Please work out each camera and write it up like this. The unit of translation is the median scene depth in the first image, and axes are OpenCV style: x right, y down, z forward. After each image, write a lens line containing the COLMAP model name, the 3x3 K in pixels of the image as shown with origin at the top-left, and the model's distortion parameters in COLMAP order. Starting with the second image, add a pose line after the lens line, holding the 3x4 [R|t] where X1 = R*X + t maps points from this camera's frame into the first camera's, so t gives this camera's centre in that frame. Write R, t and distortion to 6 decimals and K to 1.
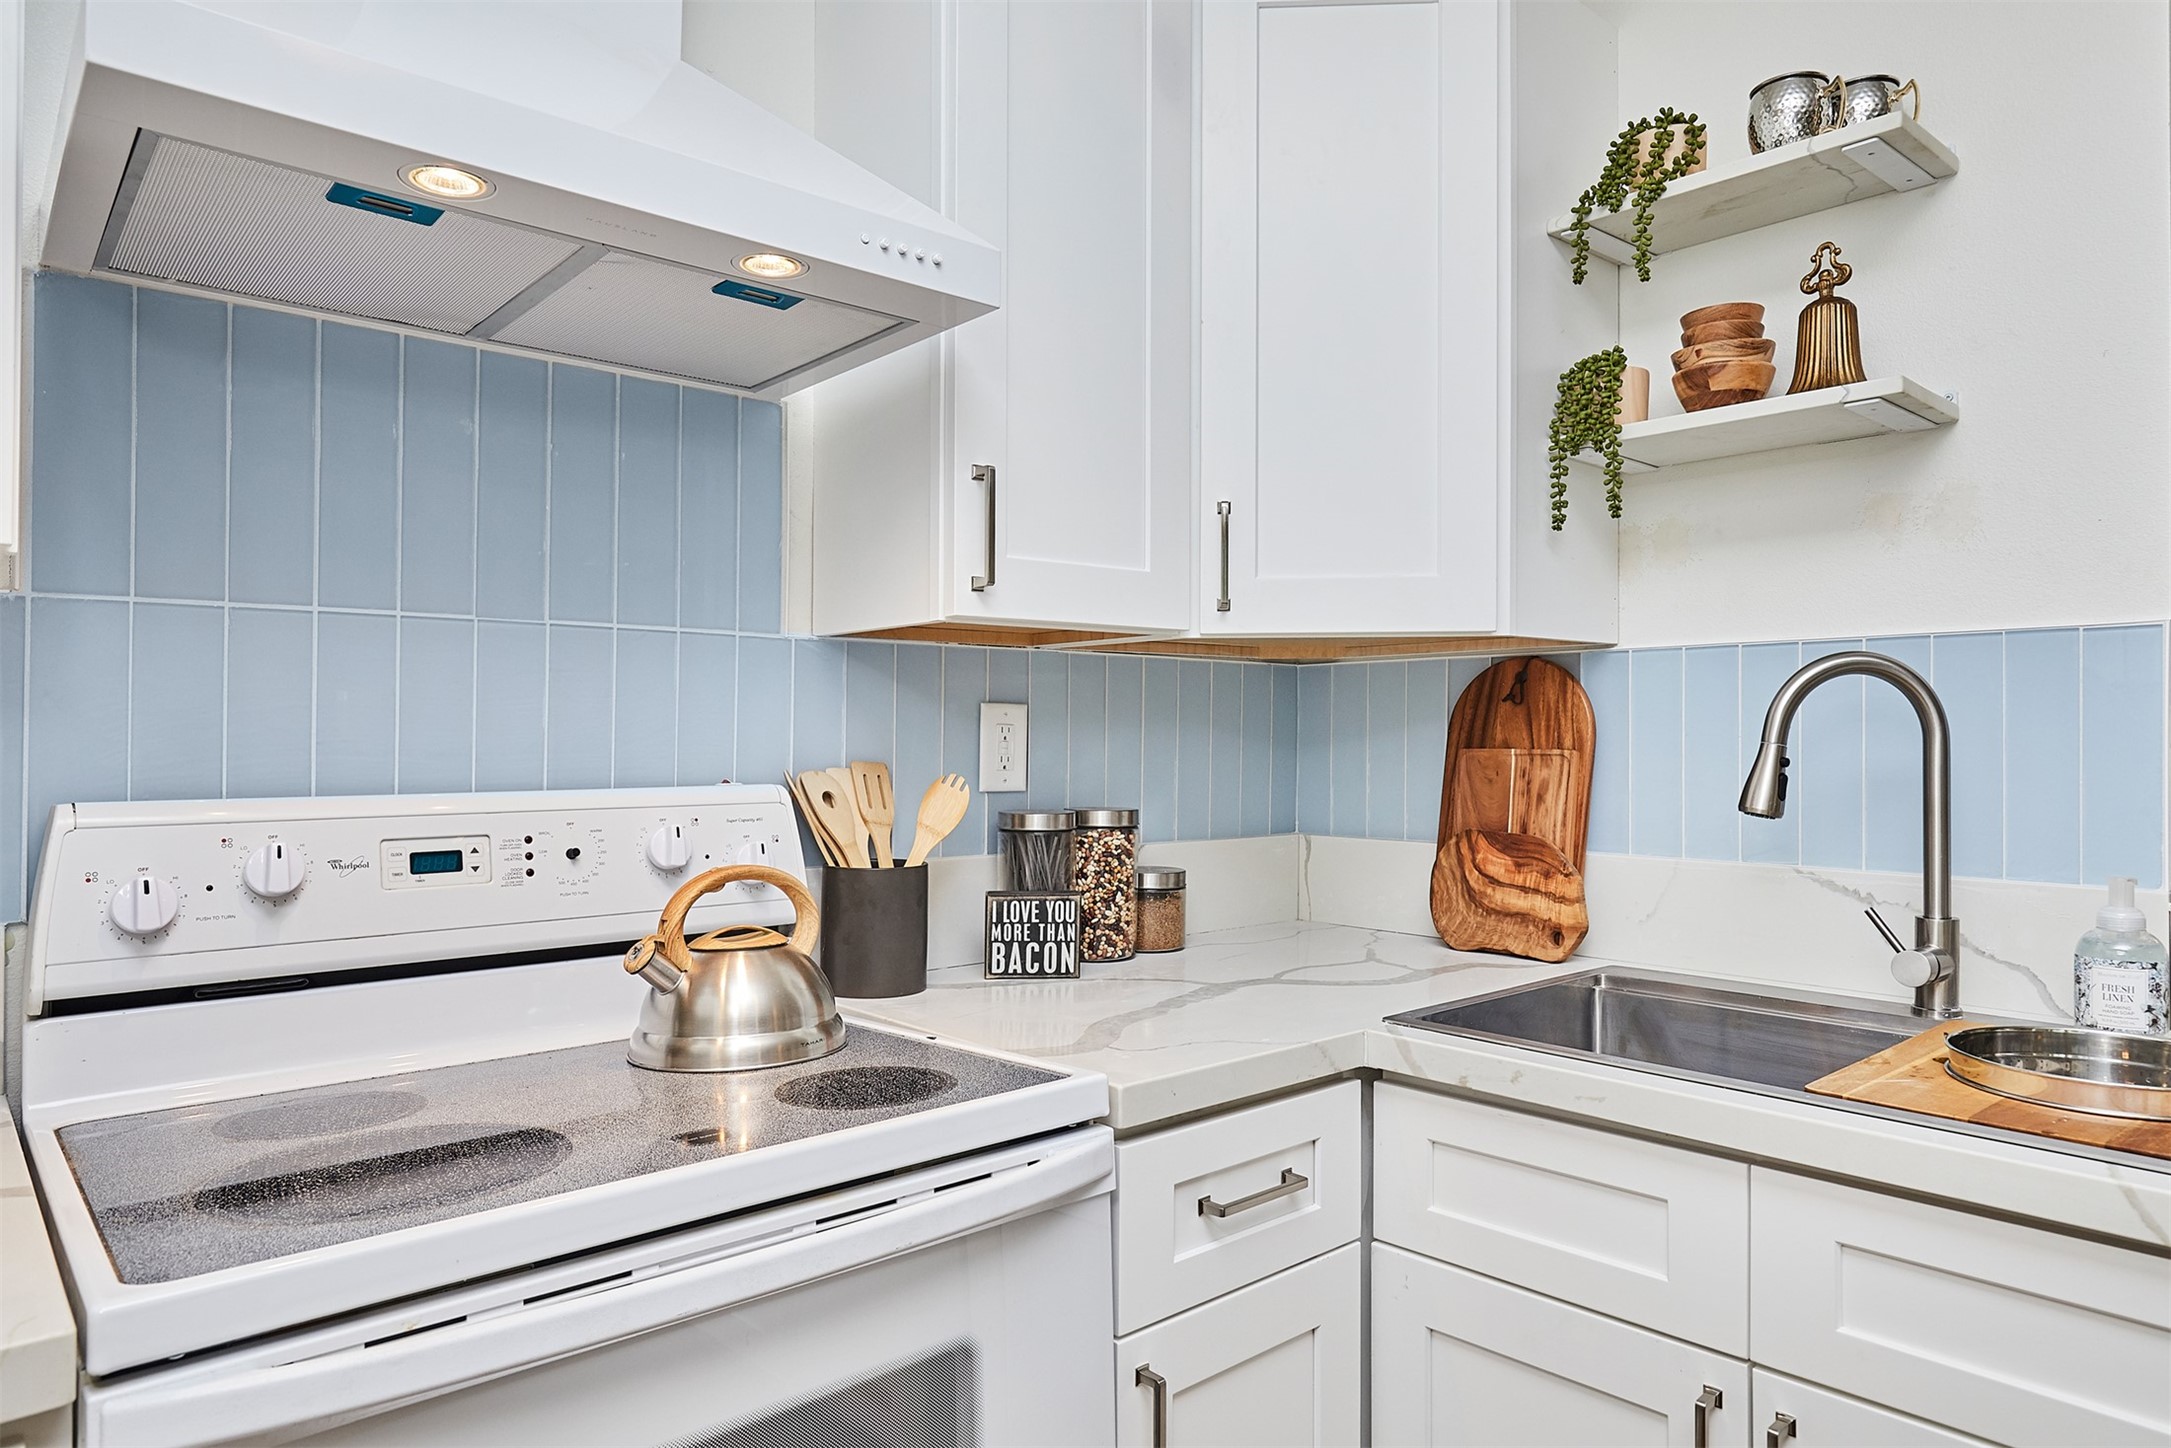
lens RADIAL K [[1267.9, 0, 1085.5], [0, 1267.9, 724.0], [0, 0, 1]] dist [-0.020436, 0.002826]
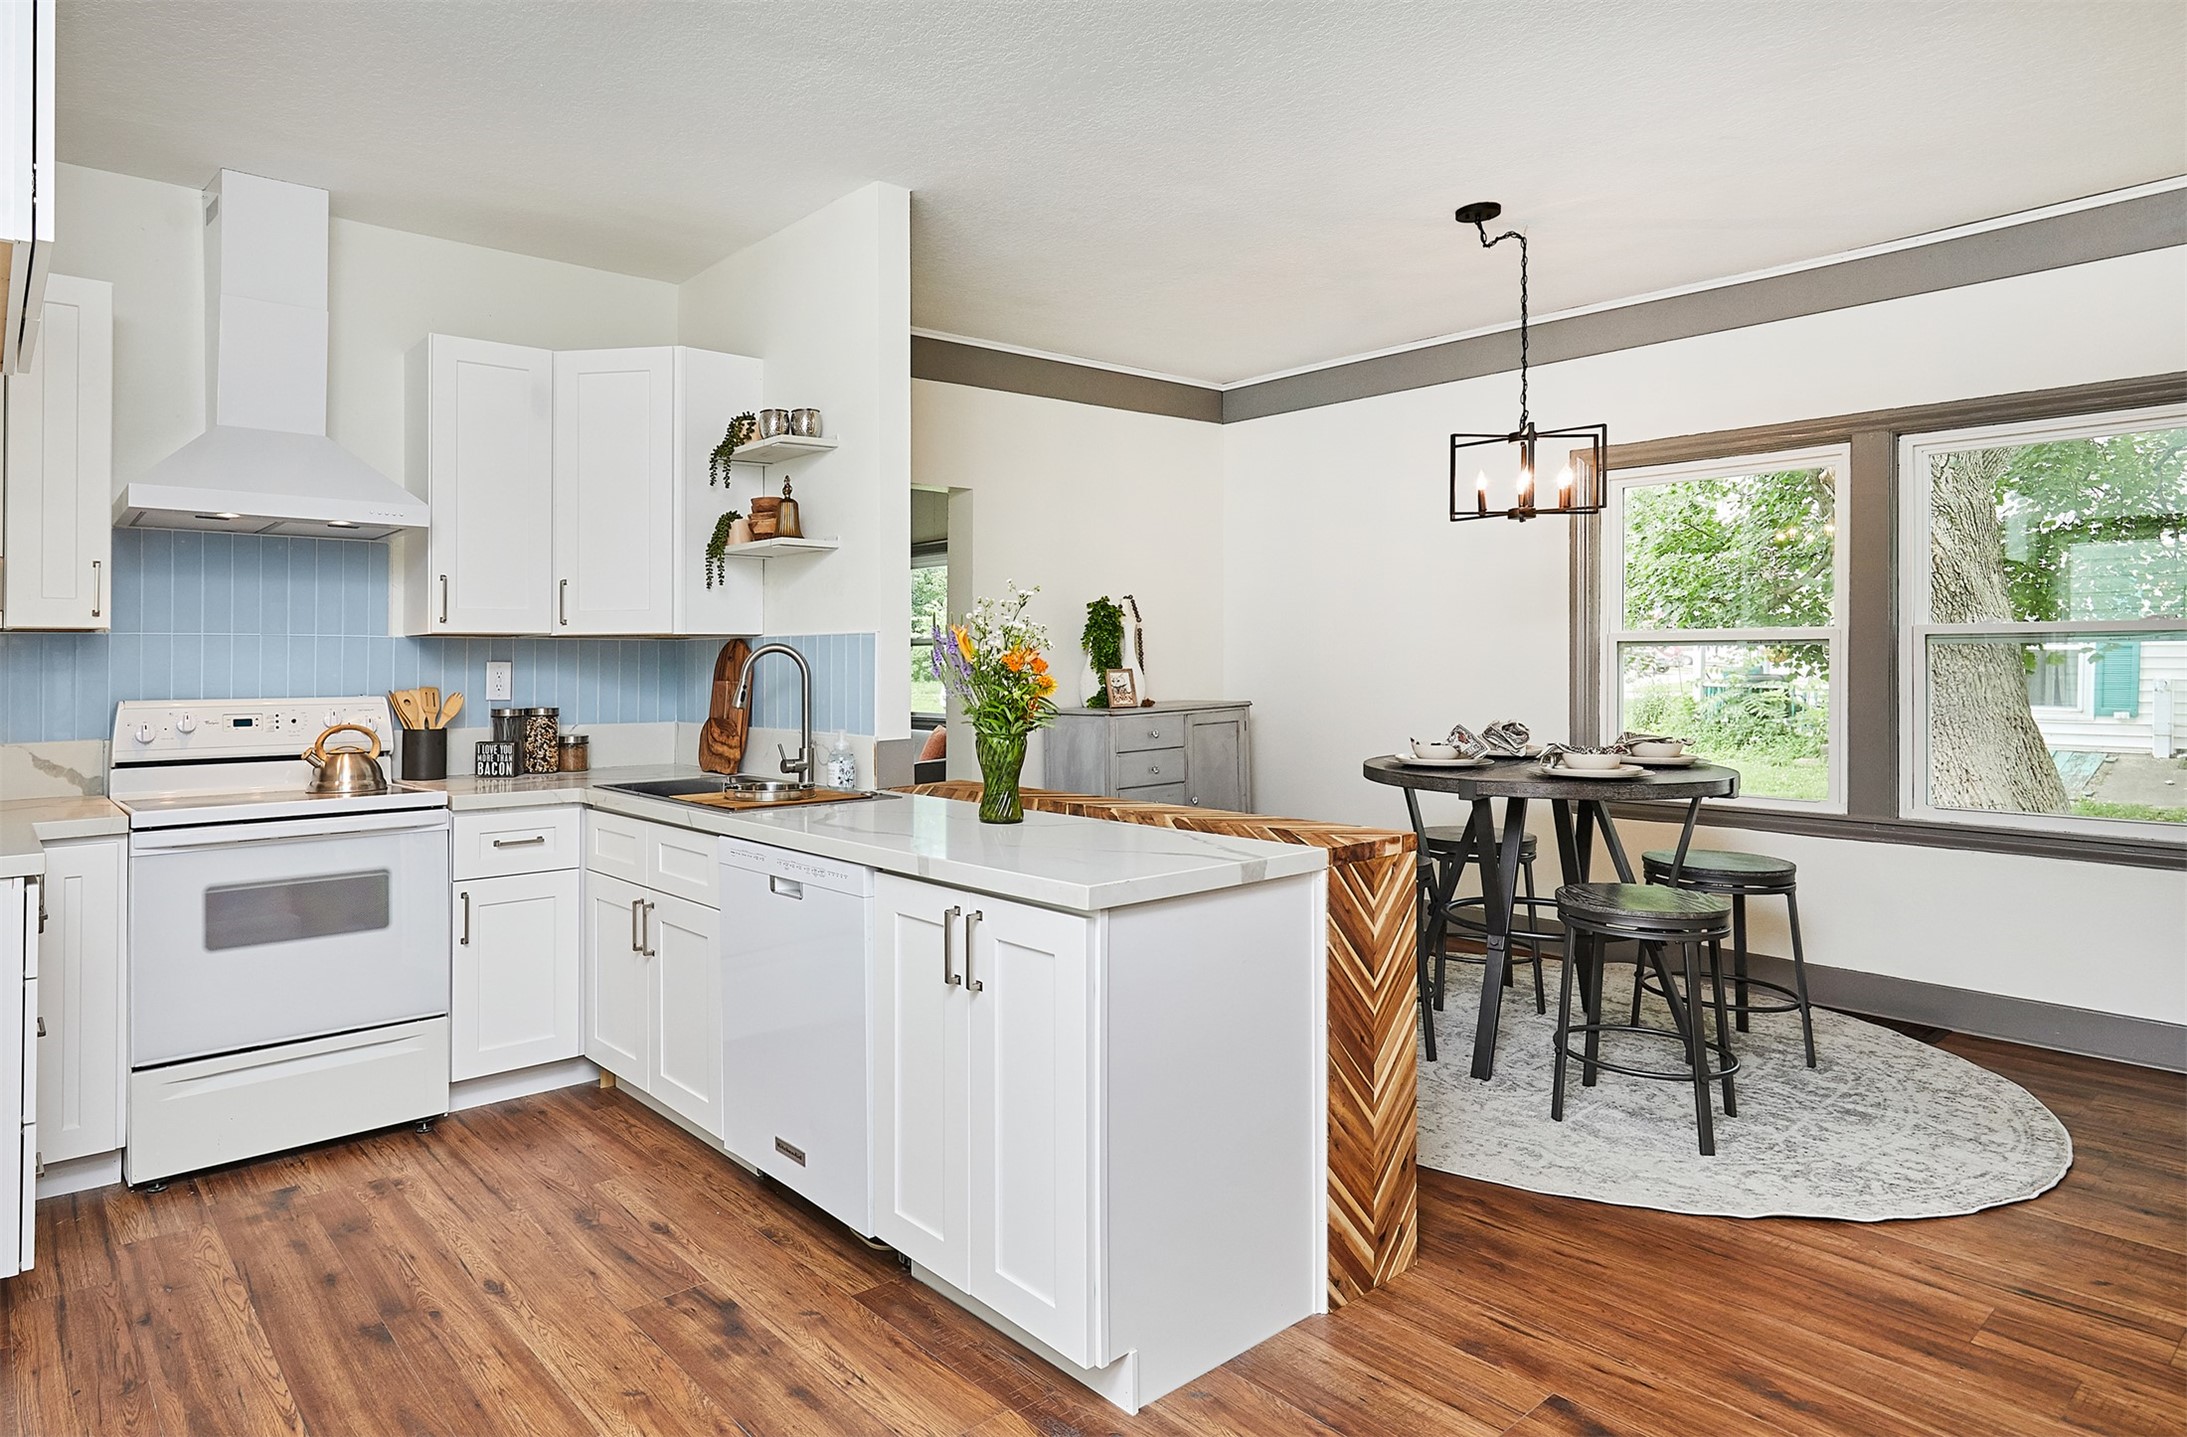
lens RADIAL K [[1261.9, 0, 901.4], [0, 1261.9, 648.6], [0, 0, 1]] dist [0.003979, 0.001013]
pose [[0.995249, -0.002829, -0.097318, 0.952666], [0.003050, 0.999993, 0.002125, -0.045856], [0.097311, -0.002412, 0.995251, -1.299569]]
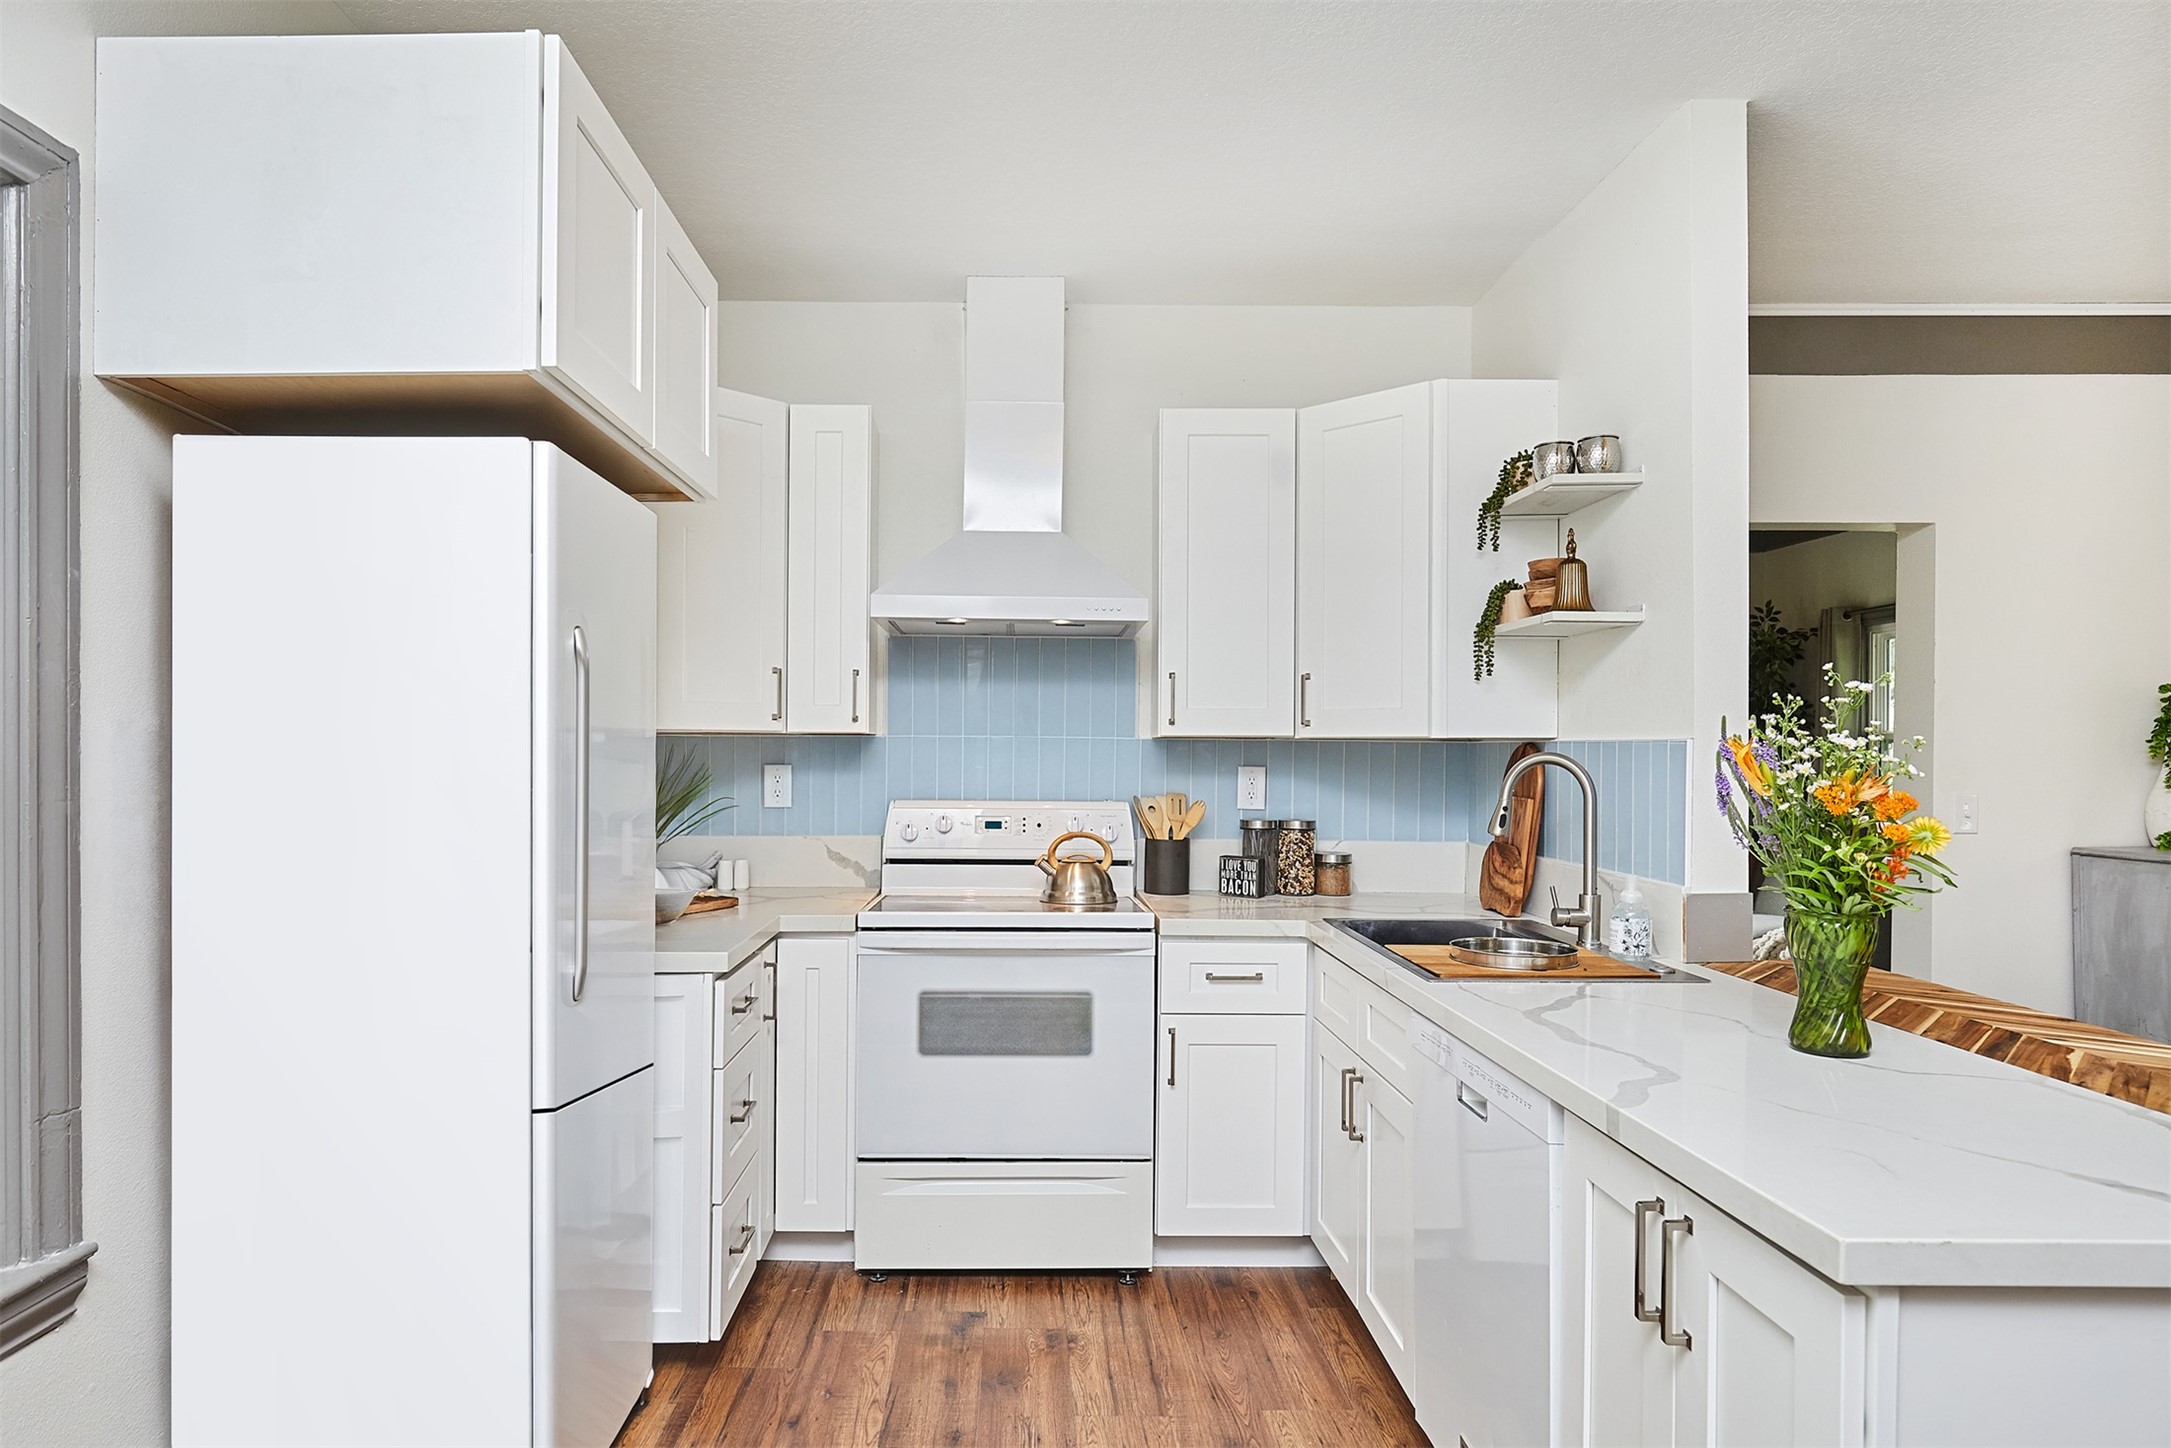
lens RADIAL K [[1274.4, 0, 1042.1], [0, 1274.4, 735.1], [0, 0, 1]] dist [-0.006375, -0.000677]
pose [[0.734228, 0.002161, -0.678899, 1.170017], [0.001356, 0.999988, 0.004650, -0.082864], [0.678902, -0.004335, 0.734217, -0.804387]]
